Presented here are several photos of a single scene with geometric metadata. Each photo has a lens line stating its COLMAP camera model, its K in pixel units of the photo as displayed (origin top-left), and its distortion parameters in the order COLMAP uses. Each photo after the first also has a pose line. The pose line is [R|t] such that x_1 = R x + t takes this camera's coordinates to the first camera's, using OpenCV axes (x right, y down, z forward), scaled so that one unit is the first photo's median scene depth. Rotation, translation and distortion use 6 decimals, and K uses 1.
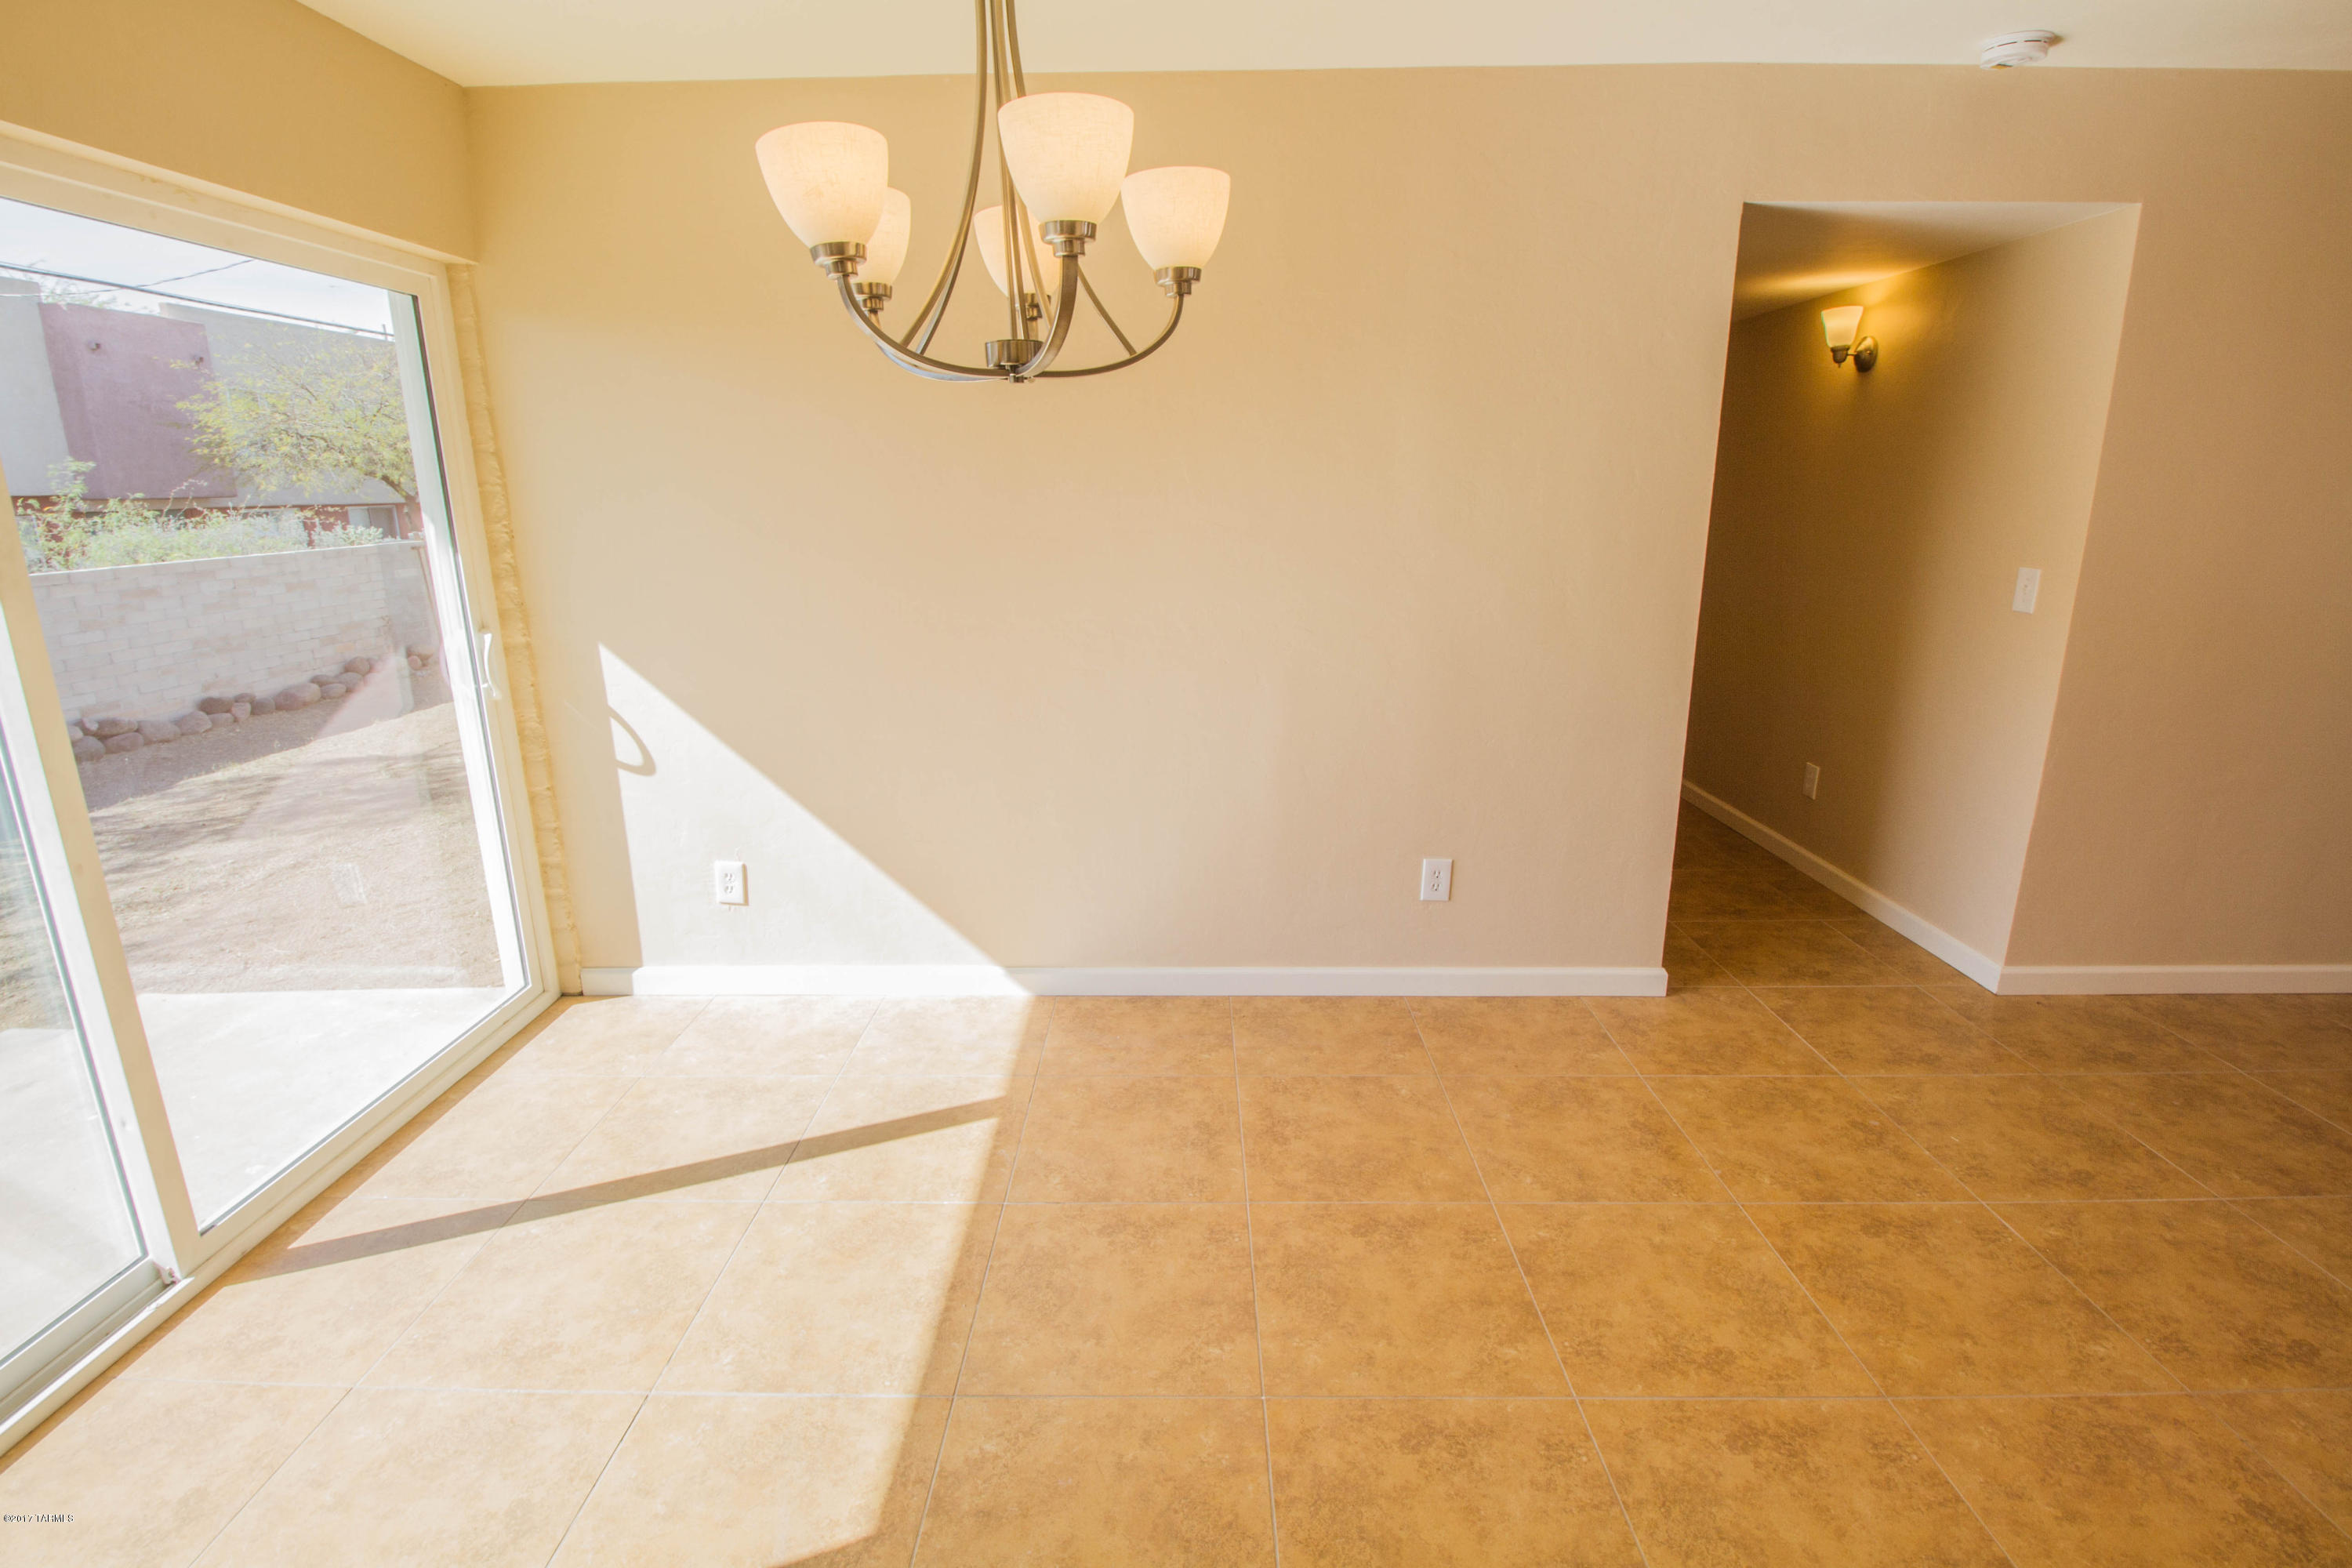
lens RADIAL K [[1126.8, 0, 1187.4], [0, 1126.8, 791.6], [0, 0, 1]] dist [-0.001399, -0.008400]
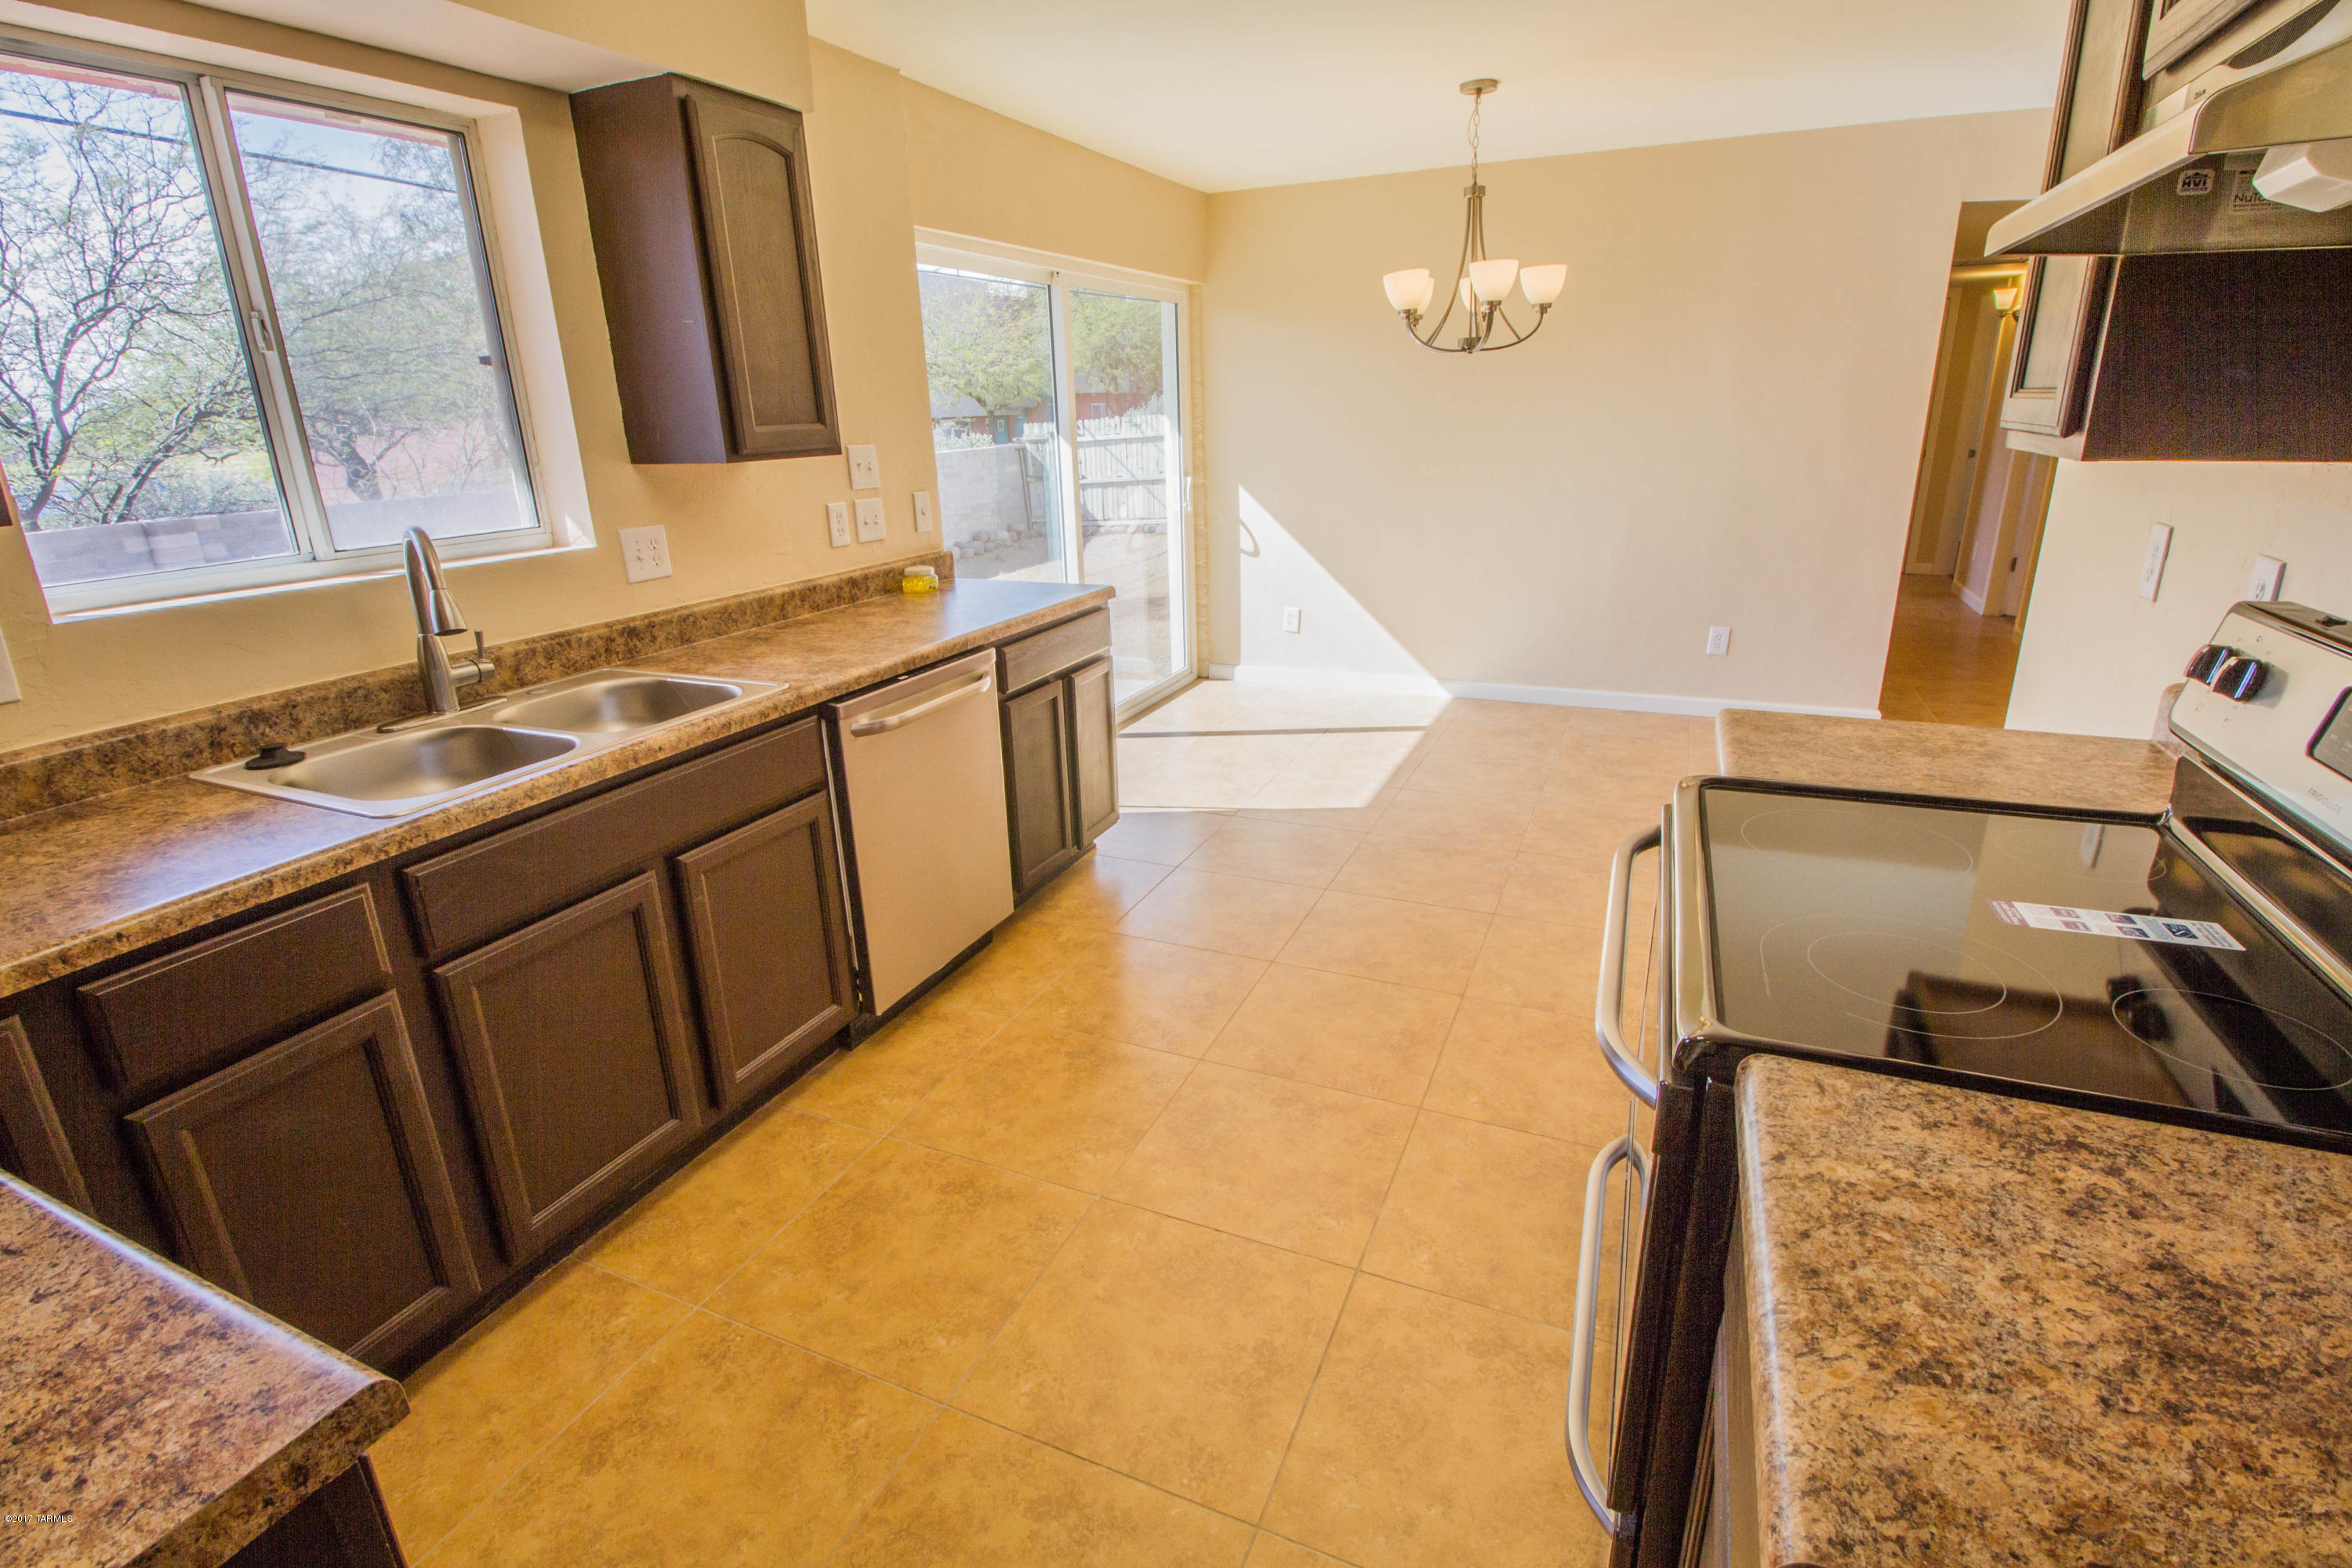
lens RADIAL K [[1126.8, 0, 1169.6], [0, 1126.8, 778.5], [0, 0, 1]] dist [-0.001399, -0.008400]
pose [[0.916793, 0.106237, -0.384973, 0.147252], [-0.080732, 0.993368, 0.081869, 0.208839], [0.391118, -0.043977, 0.919289, -0.786813]]
